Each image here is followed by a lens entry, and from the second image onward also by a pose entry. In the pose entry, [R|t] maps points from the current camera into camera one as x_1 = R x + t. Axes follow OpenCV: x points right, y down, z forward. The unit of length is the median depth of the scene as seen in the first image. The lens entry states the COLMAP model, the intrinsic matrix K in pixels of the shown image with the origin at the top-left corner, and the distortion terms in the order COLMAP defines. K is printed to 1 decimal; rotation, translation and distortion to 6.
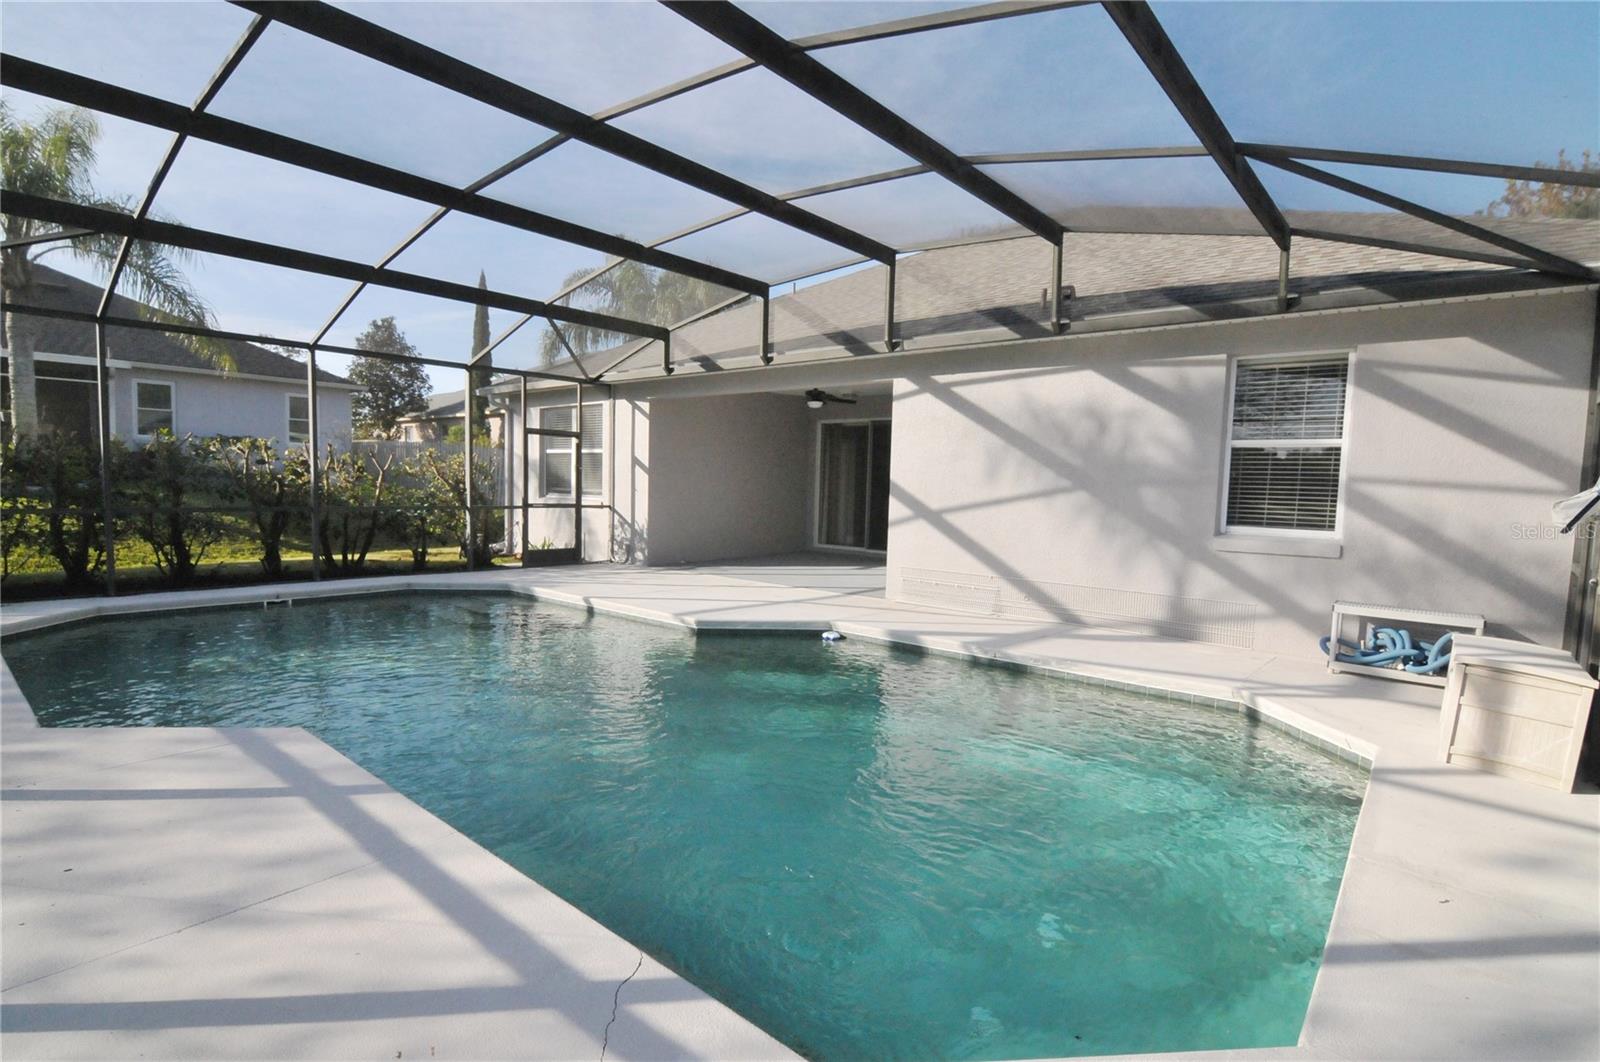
lens RADIAL K [[772.7, 0, 801.2], [0, 772.7, 528.3], [0, 0, 1]] dist [-0.014220, -0.000340]
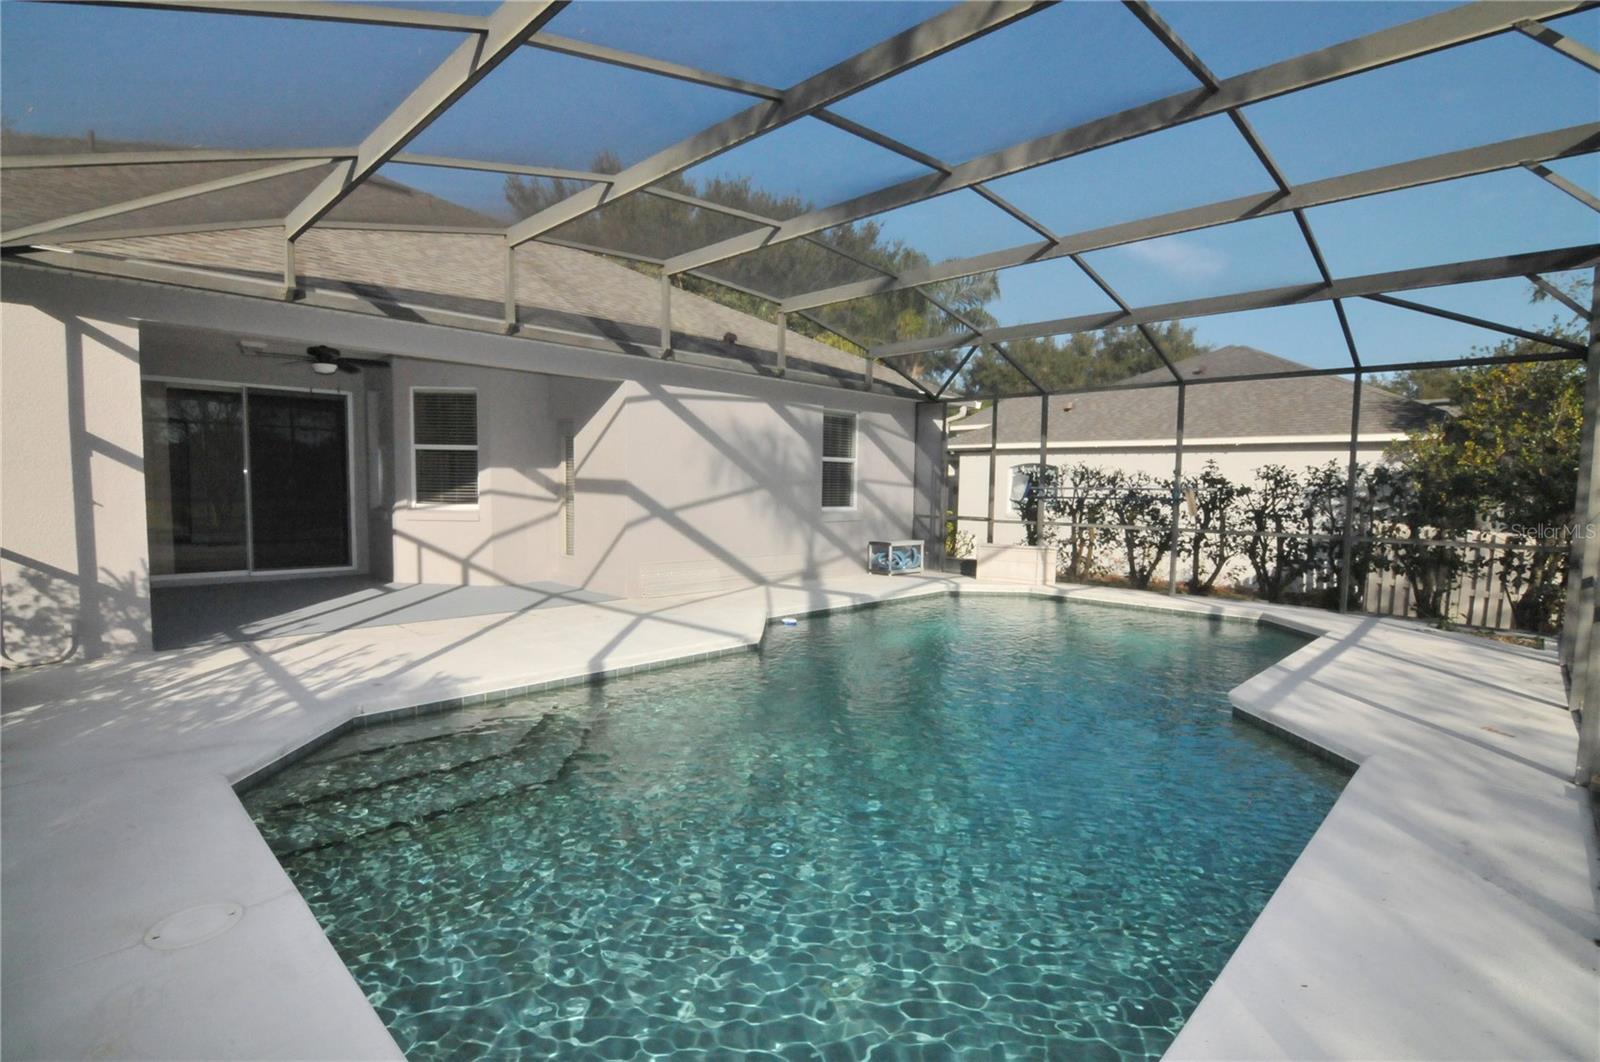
lens RADIAL K [[772.7, 0, 803.4], [0, 772.7, 540.6], [0, 0, 1]] dist [-0.014220, -0.000340]
pose [[0.068233, -0.097287, 0.992915, -1.003452], [0.040378, 0.994688, 0.094686, -0.082155], [-0.996852, 0.033631, 0.071799, 0.800302]]
